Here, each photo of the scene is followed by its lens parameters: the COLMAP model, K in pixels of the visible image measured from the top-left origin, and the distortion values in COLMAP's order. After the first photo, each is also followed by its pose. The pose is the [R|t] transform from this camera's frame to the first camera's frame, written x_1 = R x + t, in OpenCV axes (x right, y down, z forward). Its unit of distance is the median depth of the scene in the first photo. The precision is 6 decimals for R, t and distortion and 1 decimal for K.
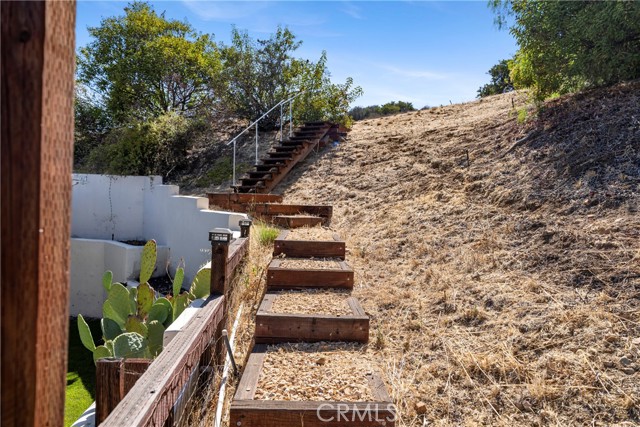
lens RADIAL K [[458.7, 0, 320.0], [0, 458.7, 213.5], [0, 0, 1]] dist [-0.000304, -0.001000]
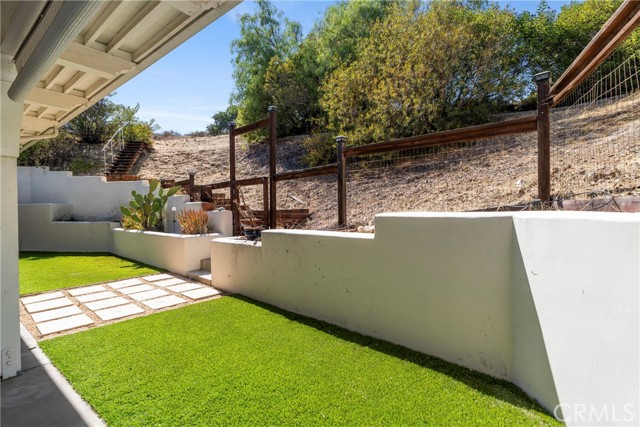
lens RADIAL K [[331.7, 0, 320.0], [0, 331.7, 213.5], [0, 0, 1]] dist [-0.000029, -0.000022]
pose [[0.772795, -0.054334, 0.632325, -0.396951], [0.047856, 0.998481, 0.027309, 0.121694], [-0.632849, 0.009156, 0.774221, -0.675711]]
